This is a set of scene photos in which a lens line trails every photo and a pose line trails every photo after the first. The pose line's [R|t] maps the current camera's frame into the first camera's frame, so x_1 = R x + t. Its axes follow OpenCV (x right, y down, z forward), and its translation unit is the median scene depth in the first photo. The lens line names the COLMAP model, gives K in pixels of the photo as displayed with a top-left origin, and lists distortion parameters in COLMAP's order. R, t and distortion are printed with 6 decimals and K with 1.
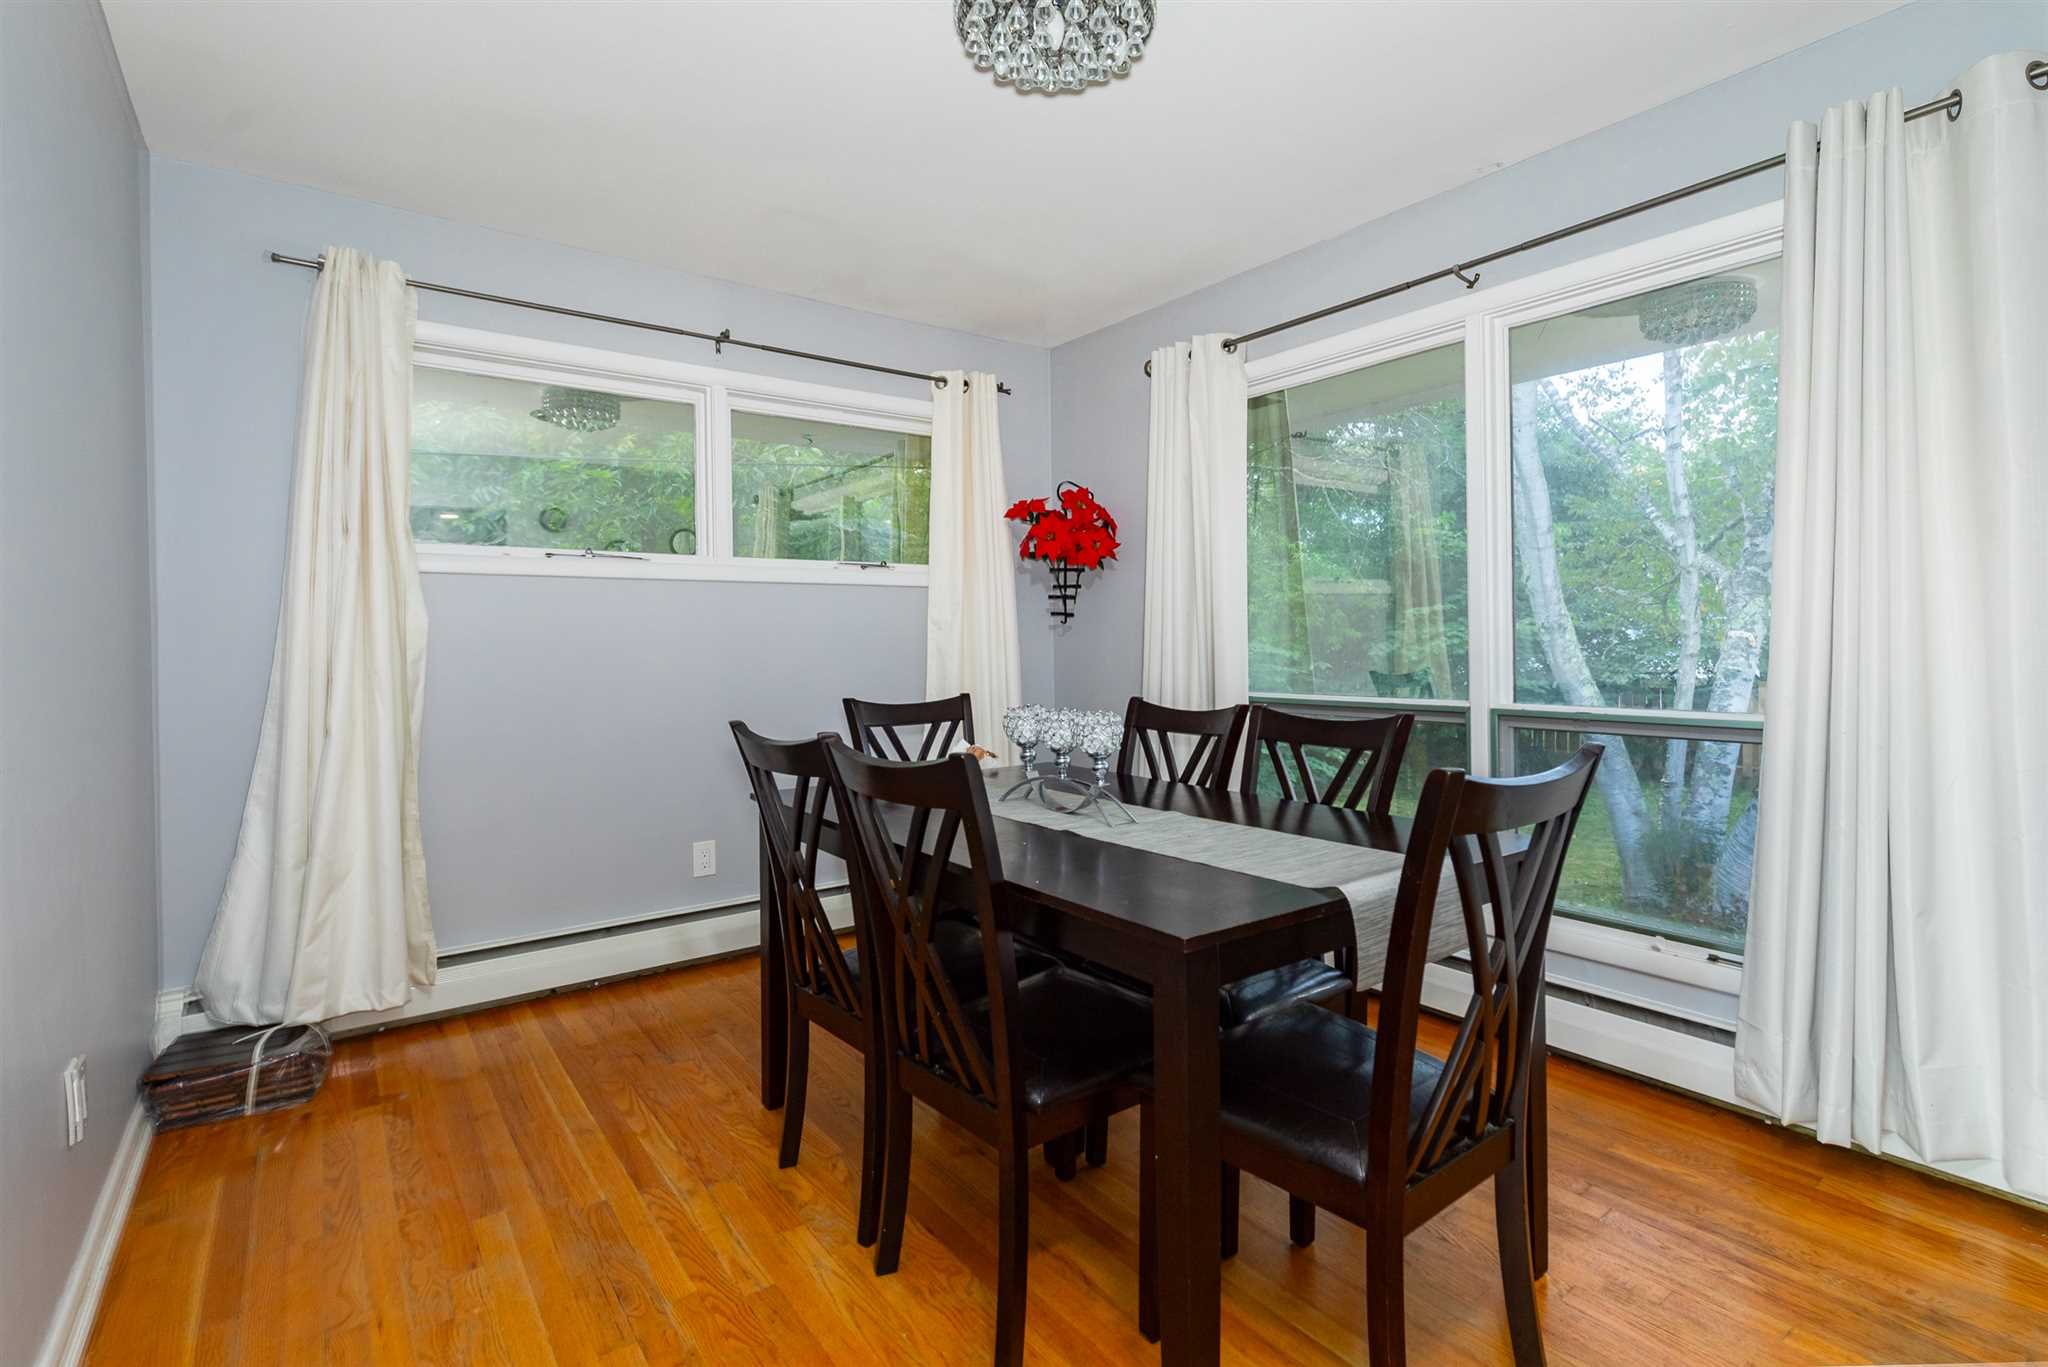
lens RADIAL K [[939.4, 0, 1028.5], [0, 939.4, 671.1], [0, 0, 1]] dist [0.005727, 0.000317]
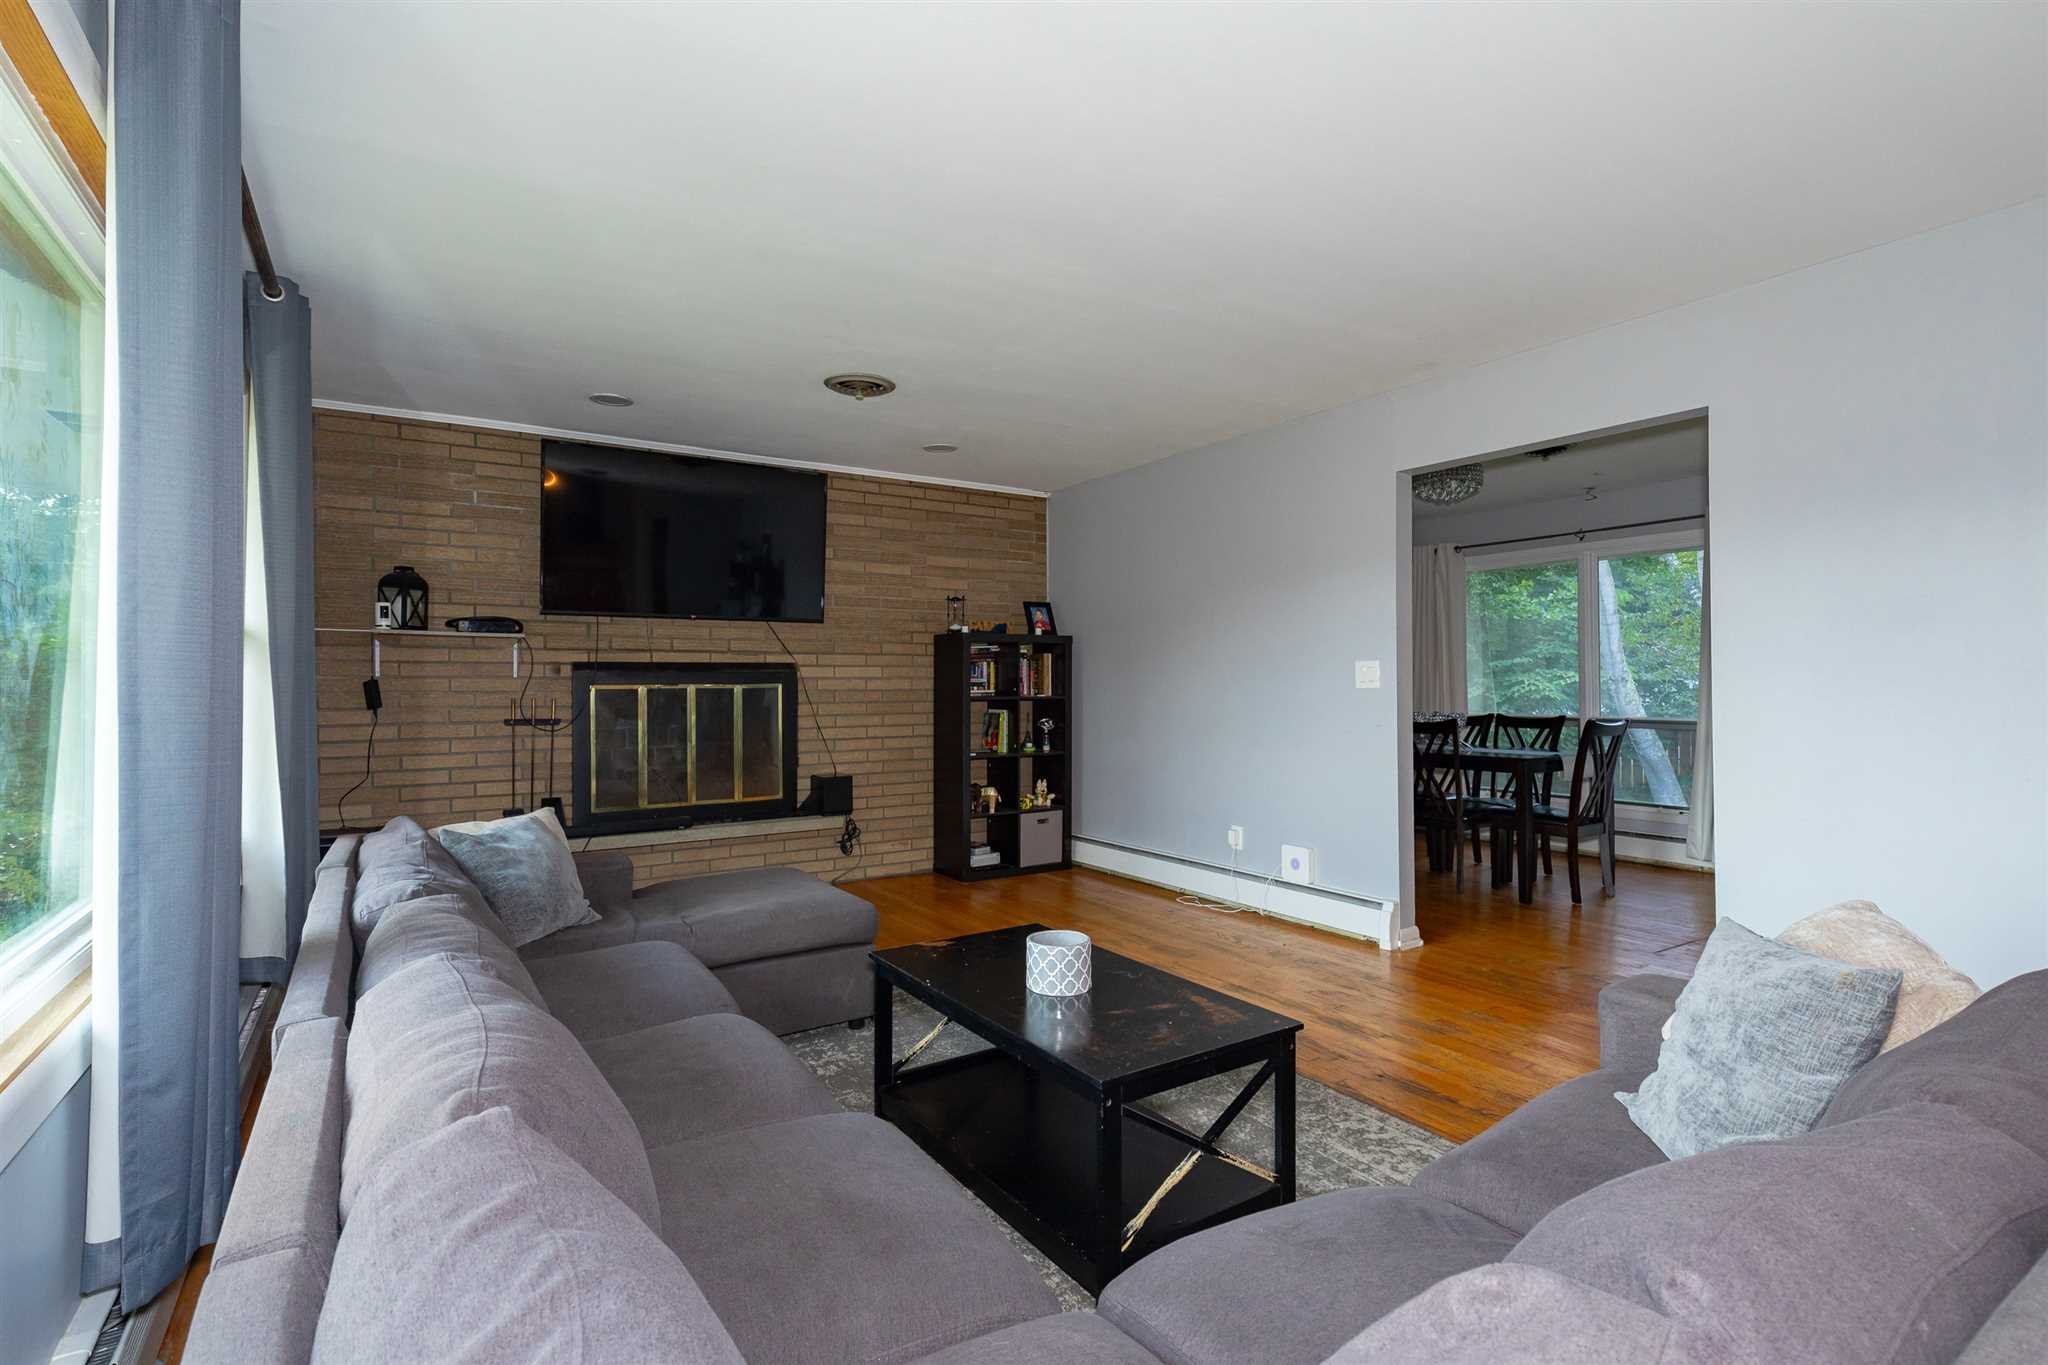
lens RADIAL K [[939.4, 0, 1016.0], [0, 939.4, 681.1], [0, 0, 1]] dist [0.005727, 0.000317]
pose [[0.998064, 0.011061, -0.061207, -0.649047], [-0.013099, 0.999369, -0.033004, 0.035675], [0.060804, 0.033742, 0.997579, -1.171186]]
